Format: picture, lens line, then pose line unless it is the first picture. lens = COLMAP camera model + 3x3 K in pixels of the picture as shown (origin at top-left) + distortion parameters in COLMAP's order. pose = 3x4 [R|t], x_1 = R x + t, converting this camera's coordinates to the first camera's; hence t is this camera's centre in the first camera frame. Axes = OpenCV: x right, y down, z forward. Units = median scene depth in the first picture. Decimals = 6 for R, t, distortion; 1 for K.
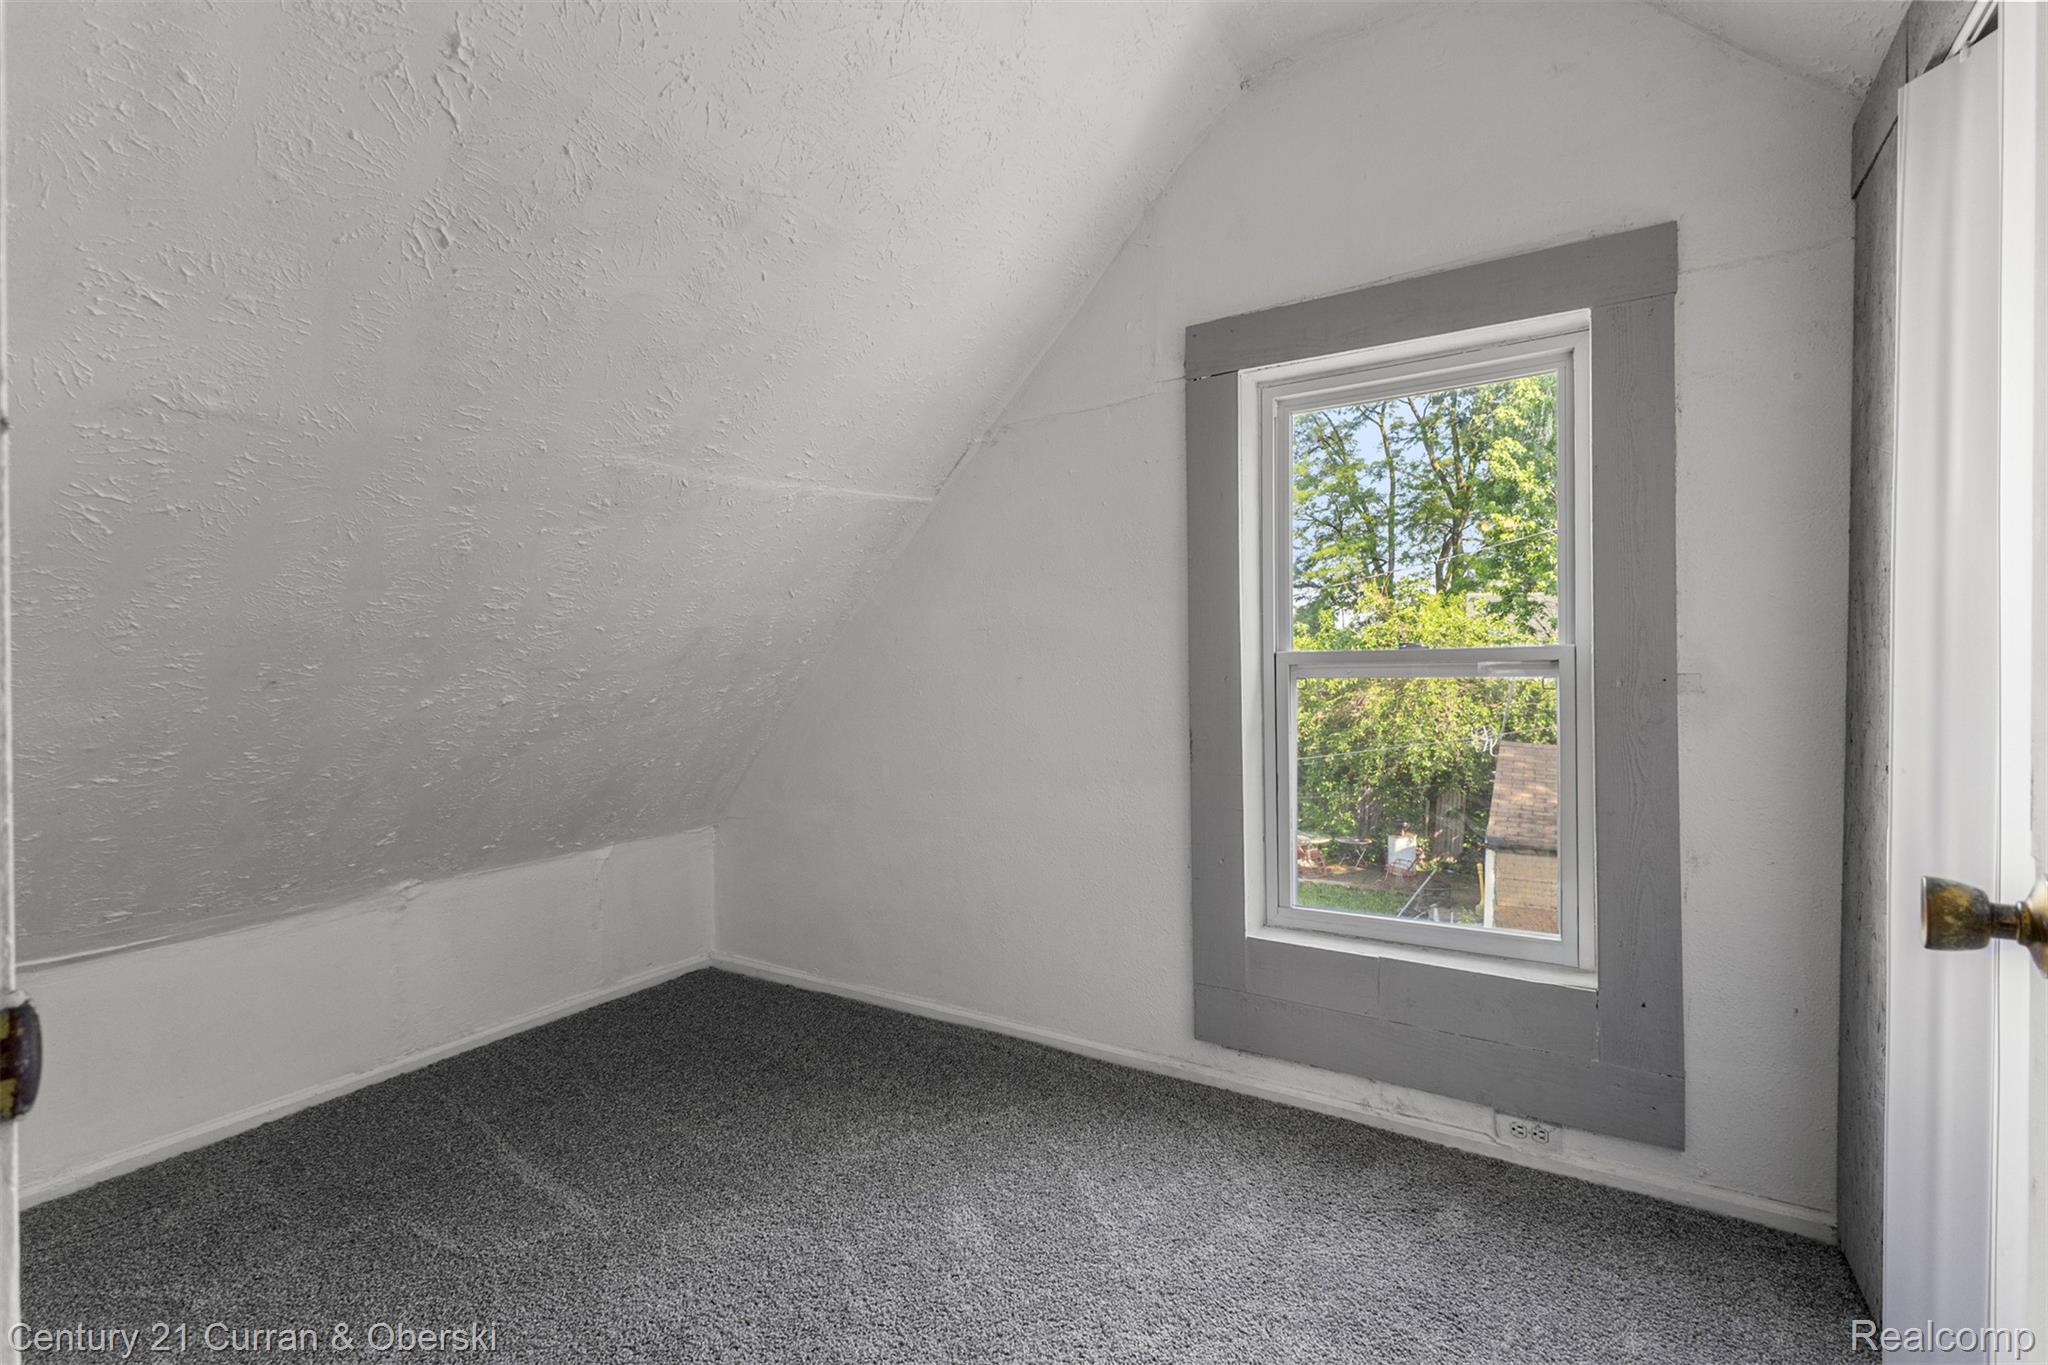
lens RADIAL K [[884.6, 0, 1017.3], [0, 884.6, 674.4], [0, 0, 1]] dist [0.008924, -0.001574]
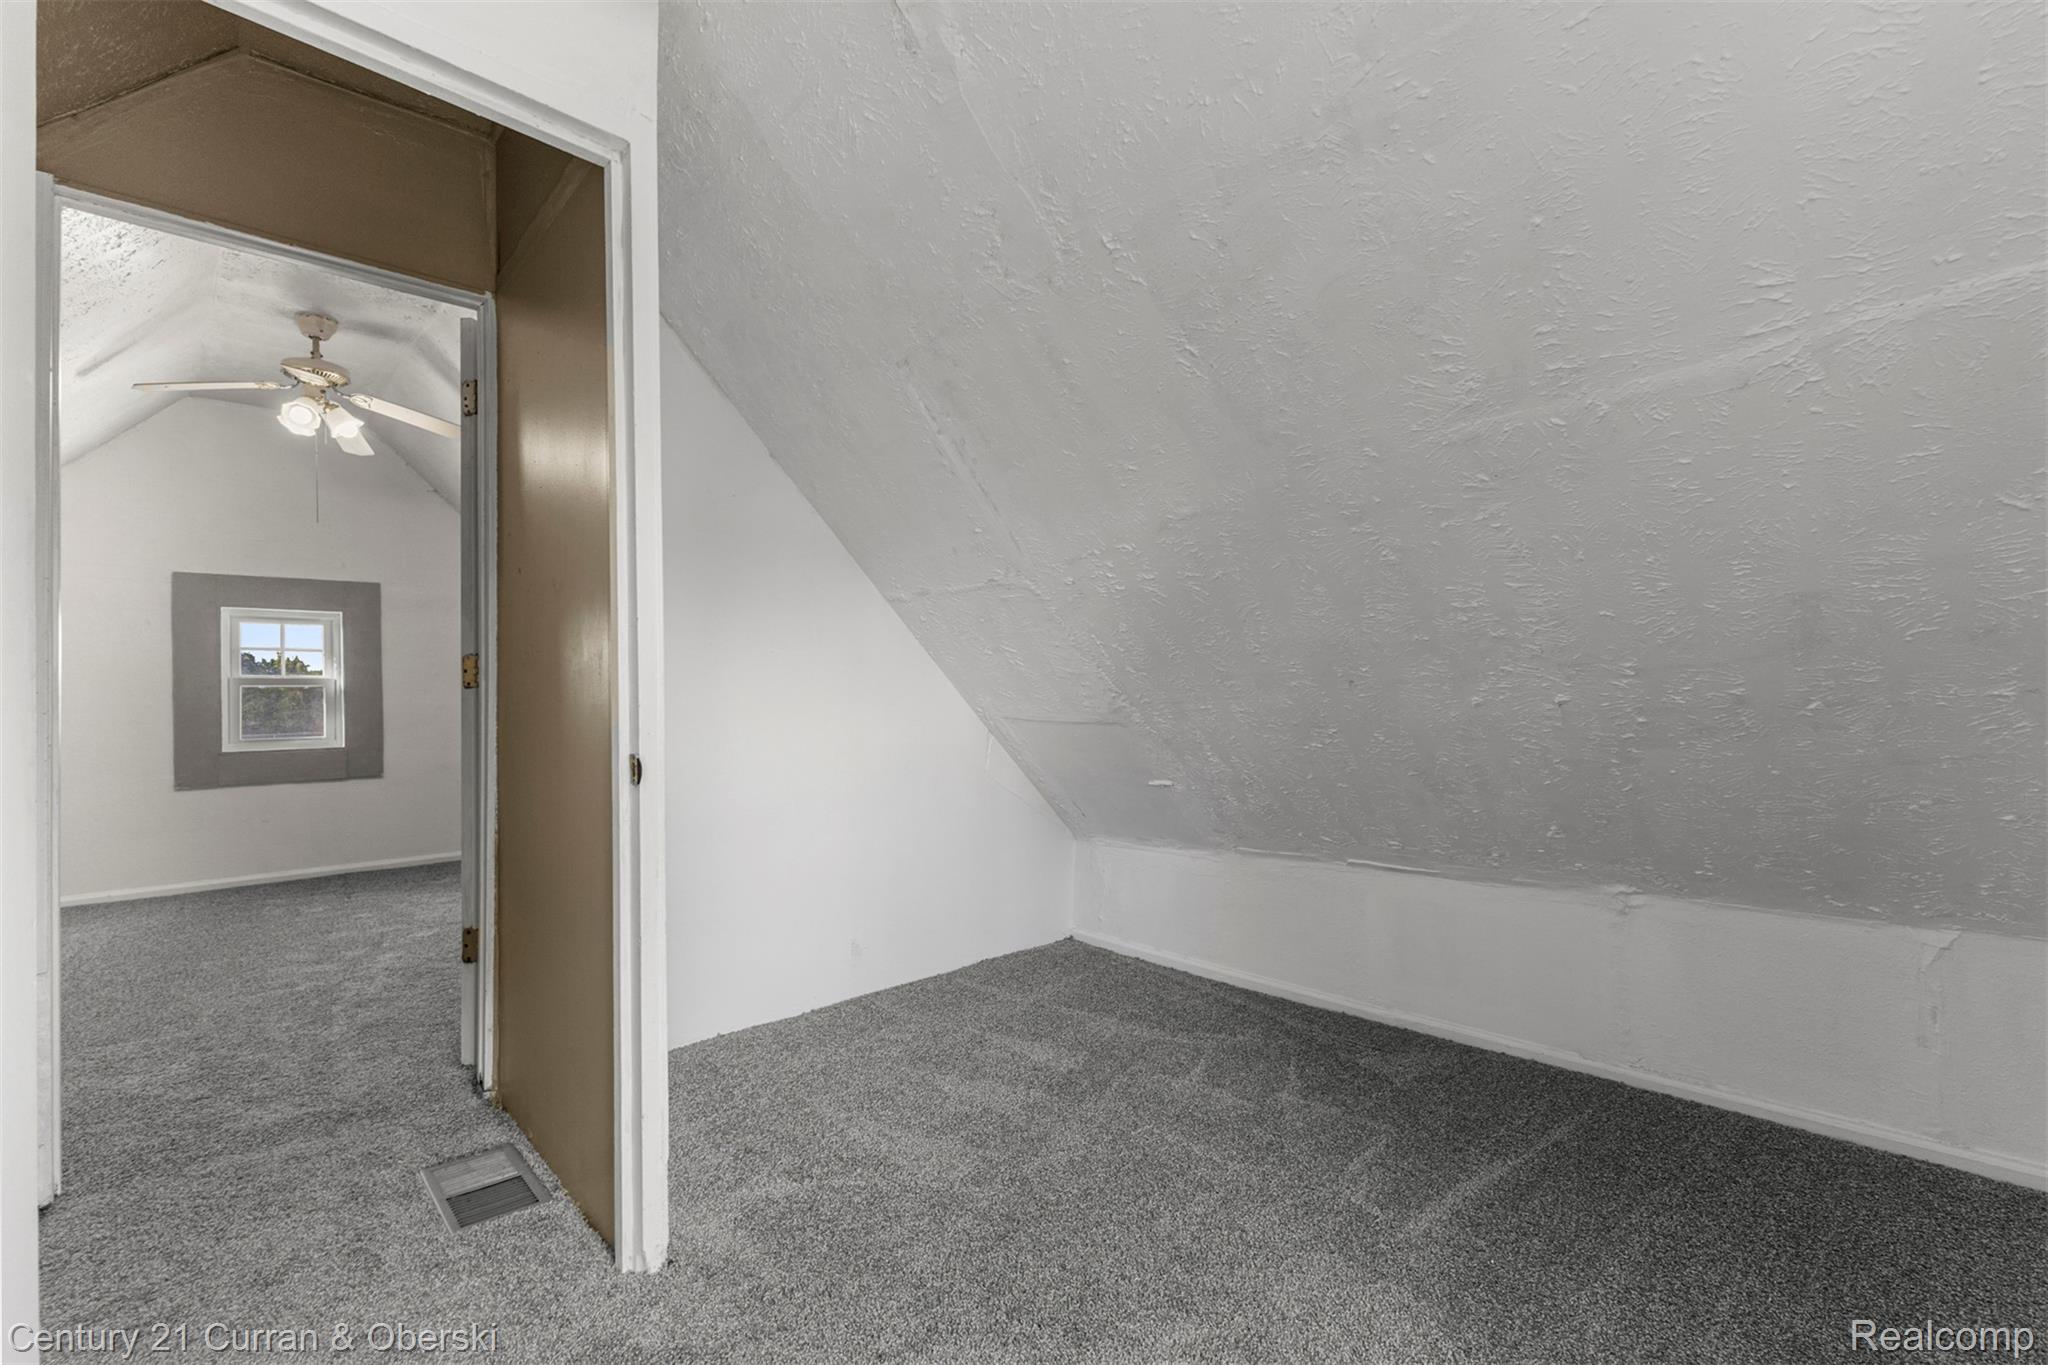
lens RADIAL K [[884.6, 0, 1064.2], [0, 884.6, 682.1], [0, 0, 1]] dist [0.008924, -0.001574]
pose [[-0.221342, -0.011180, -0.975132, 0.418417], [0.007702, 0.999883, -0.013212, 0.017899], [0.975166, -0.010435, -0.221230, 0.648905]]
